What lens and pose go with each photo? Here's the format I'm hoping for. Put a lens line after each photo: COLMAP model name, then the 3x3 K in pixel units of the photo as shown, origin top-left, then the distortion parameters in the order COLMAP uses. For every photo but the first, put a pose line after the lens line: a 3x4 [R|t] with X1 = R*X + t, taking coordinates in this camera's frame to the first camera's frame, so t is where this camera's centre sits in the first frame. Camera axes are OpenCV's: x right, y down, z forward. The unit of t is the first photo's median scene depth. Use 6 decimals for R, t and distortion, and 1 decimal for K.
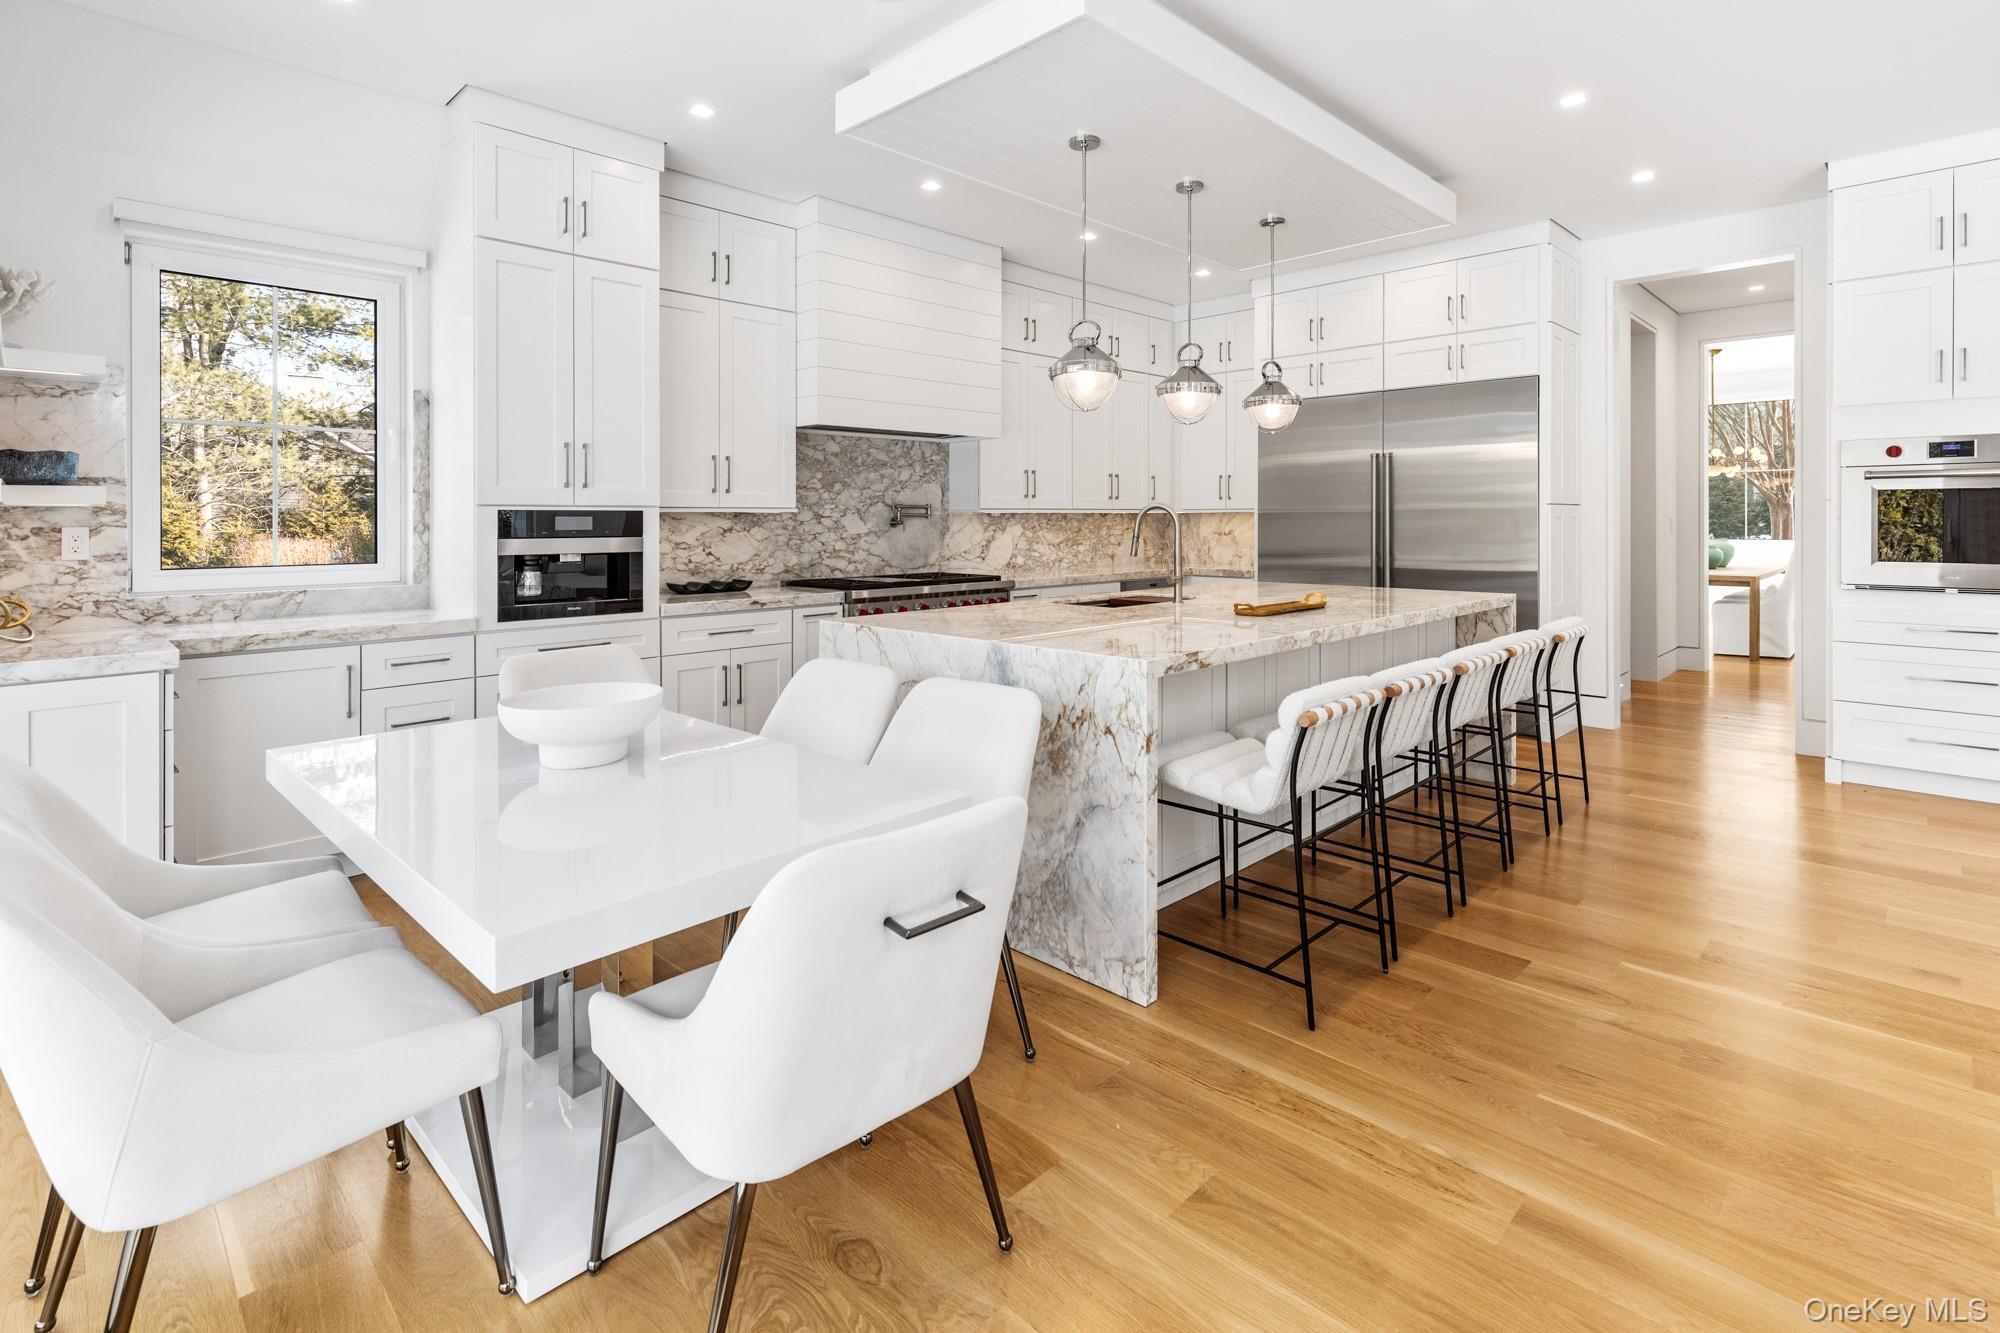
lens RADIAL K [[1002.1, 0, 1021.7], [0, 1002.1, 532.0], [0, 0, 1]] dist [0.016730, -0.000051]
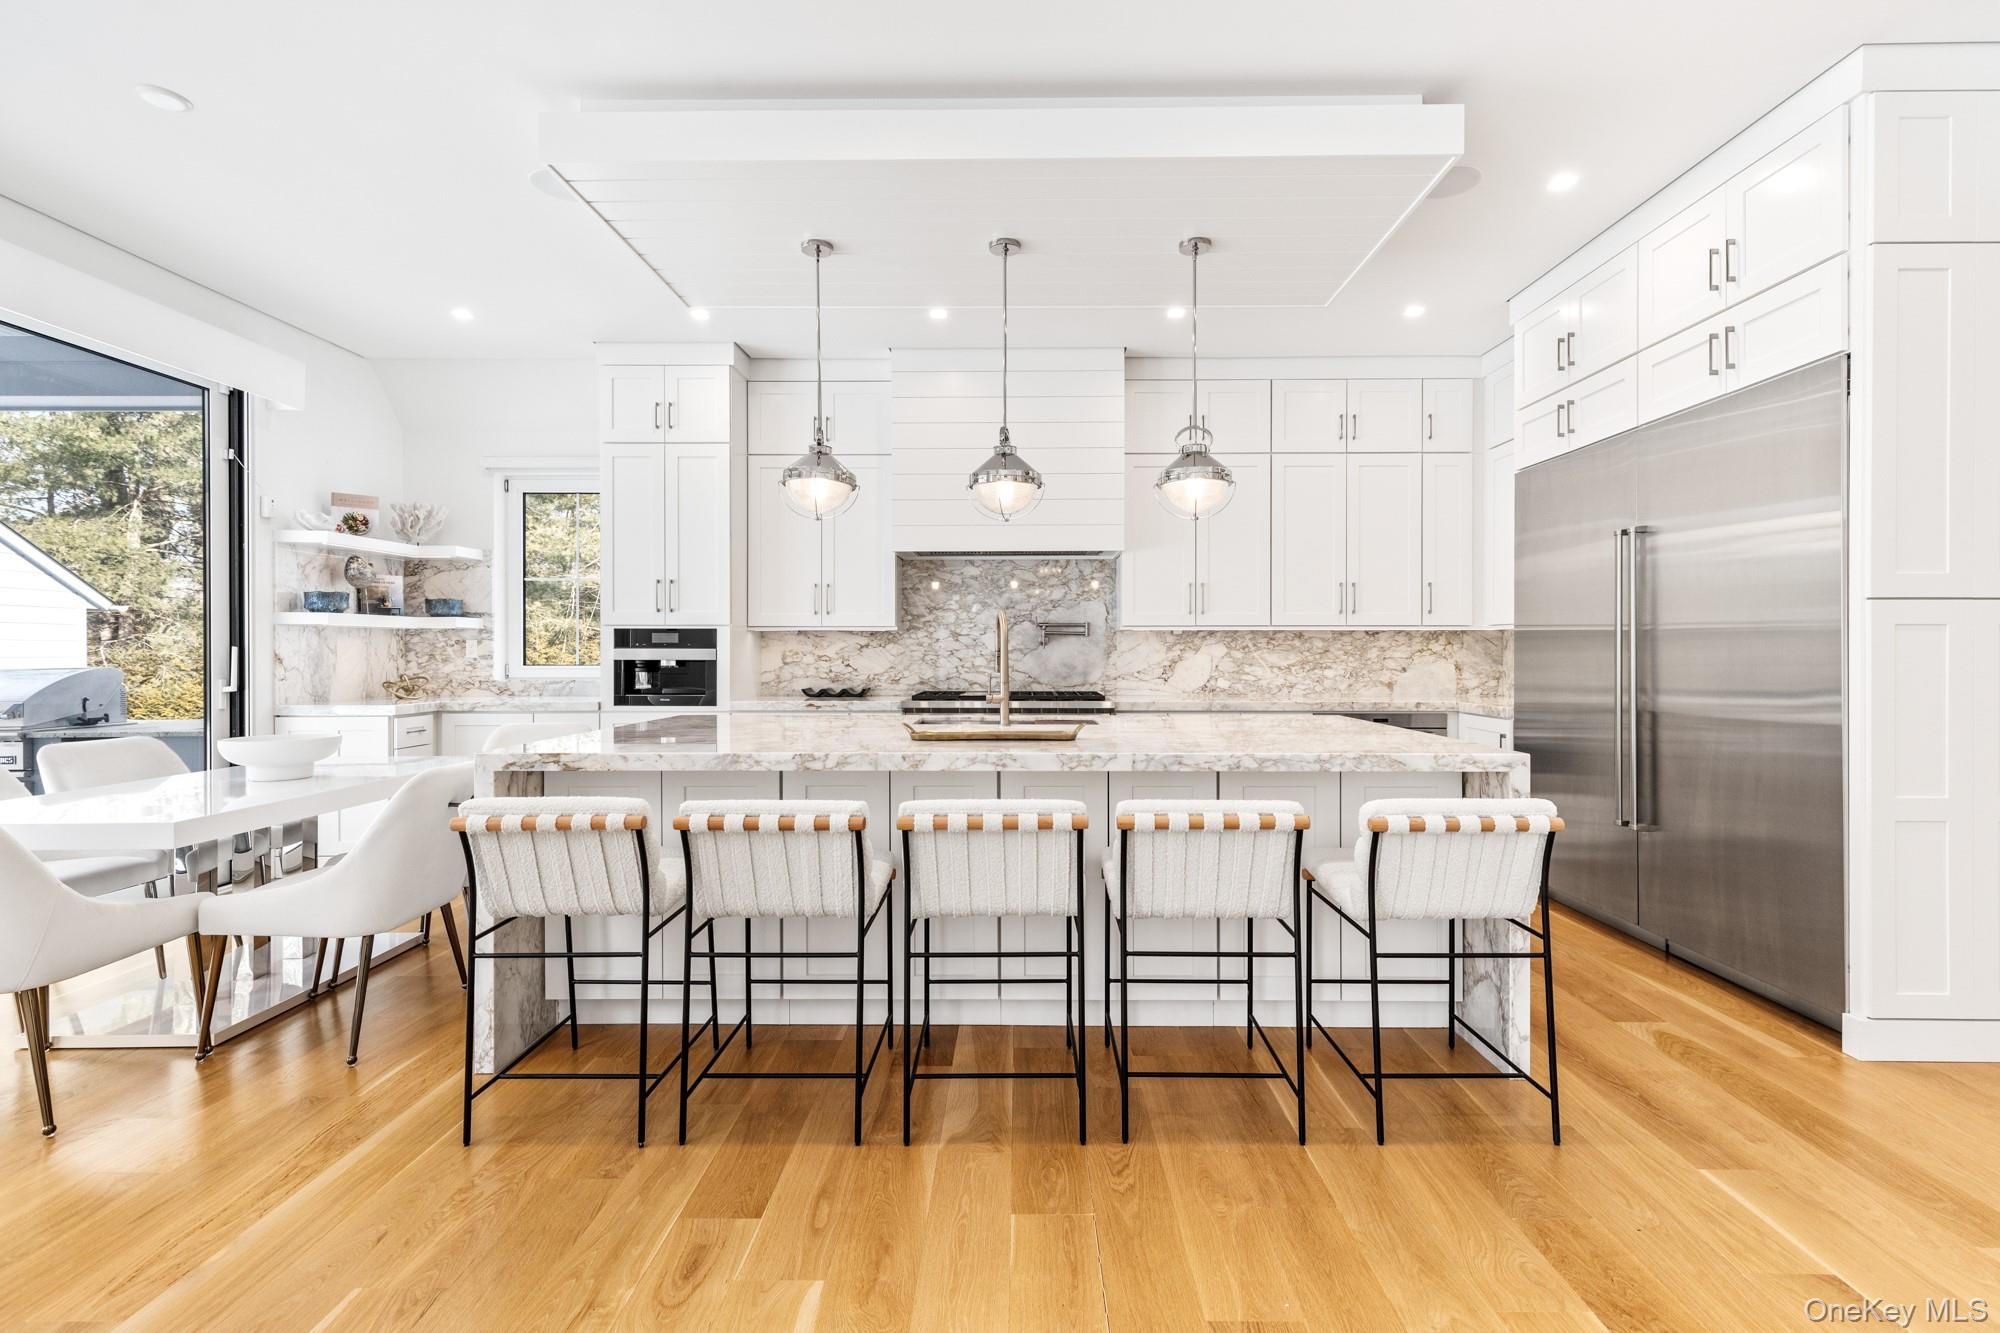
lens RADIAL K [[940.0, 0, 997.0], [0, 940.0, 649.8], [0, 0, 1]] dist [0.012022, -0.002907]
pose [[0.666387, 0.003194, -0.745599, 0.618921], [-0.013052, 0.999888, -0.007382, 0.008447], [0.745491, 0.014651, 0.666354, 0.364040]]
